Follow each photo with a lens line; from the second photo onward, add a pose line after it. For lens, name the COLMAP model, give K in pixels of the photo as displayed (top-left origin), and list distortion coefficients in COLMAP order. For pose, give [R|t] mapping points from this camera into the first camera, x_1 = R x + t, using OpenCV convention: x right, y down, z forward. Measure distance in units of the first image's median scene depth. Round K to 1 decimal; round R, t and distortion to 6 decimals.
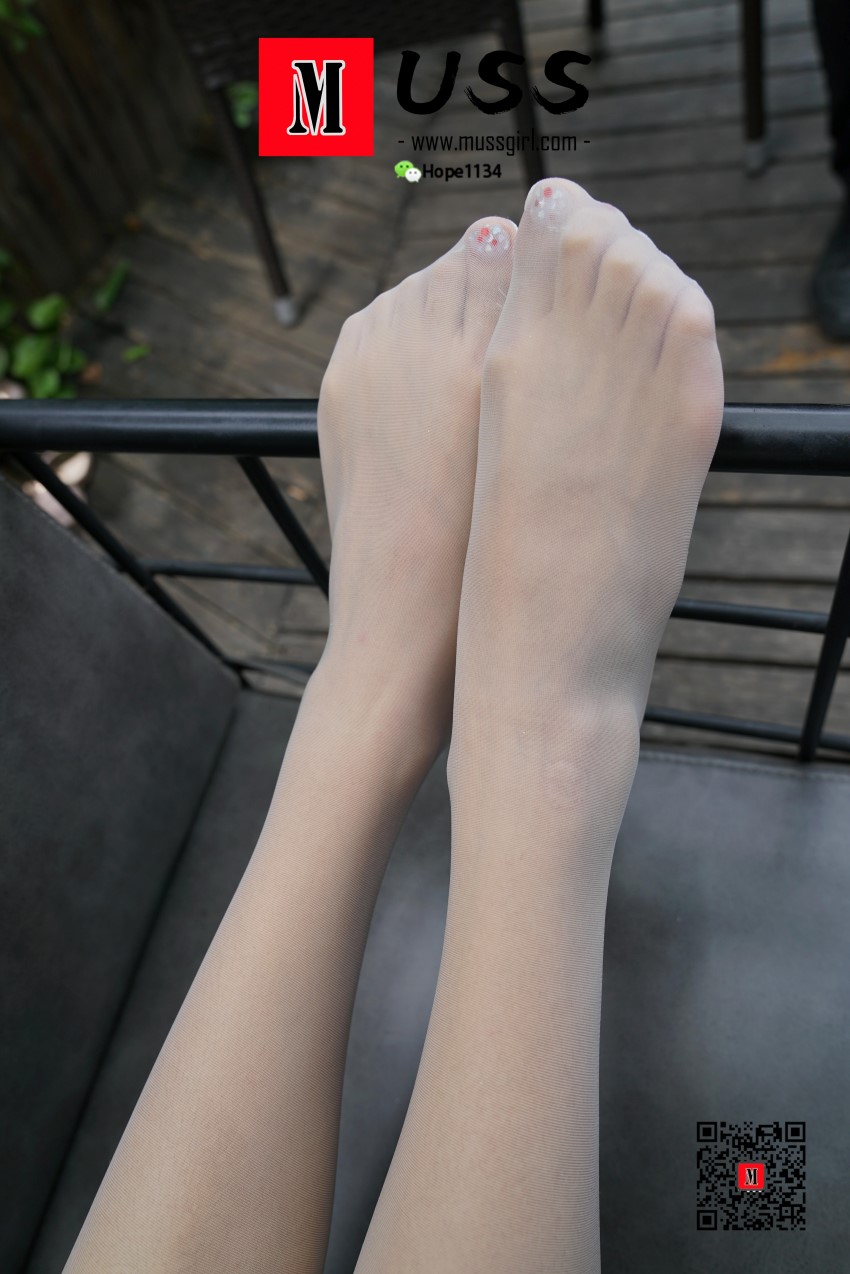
lens RADIAL K [[929.2, 0, 427.7], [0, 929.2, 639.3], [0, 0, 1]] dist [-0.018283, 0.017104]
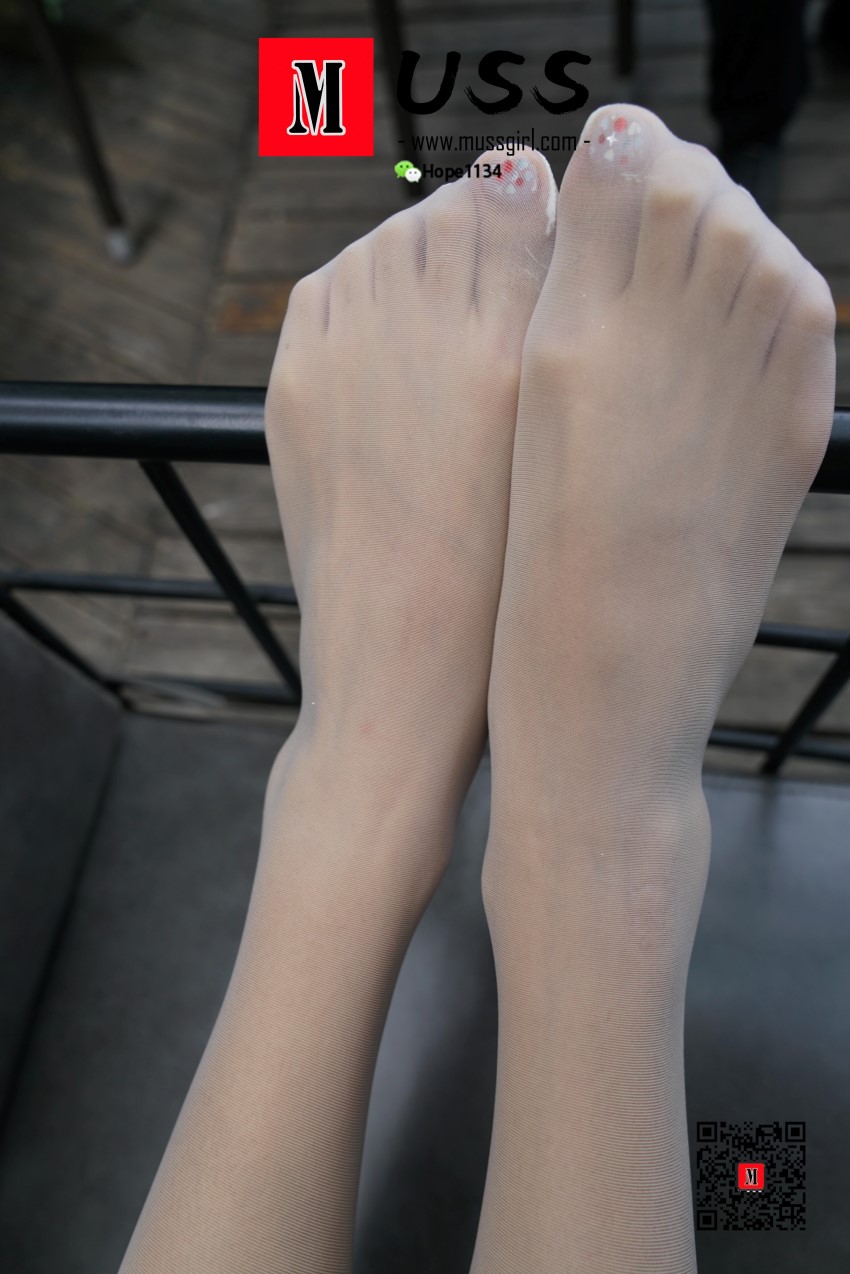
lens RADIAL K [[898.7, 0, 425.0], [0, 898.7, 637.0], [0, 0, 1]] dist [-0.012807, -0.006198]
pose [[0.980313, -0.043848, 0.192520, -0.131273], [0.029816, 0.996723, 0.075190, -0.104597], [-0.195186, -0.067970, 0.978408, 0.237989]]
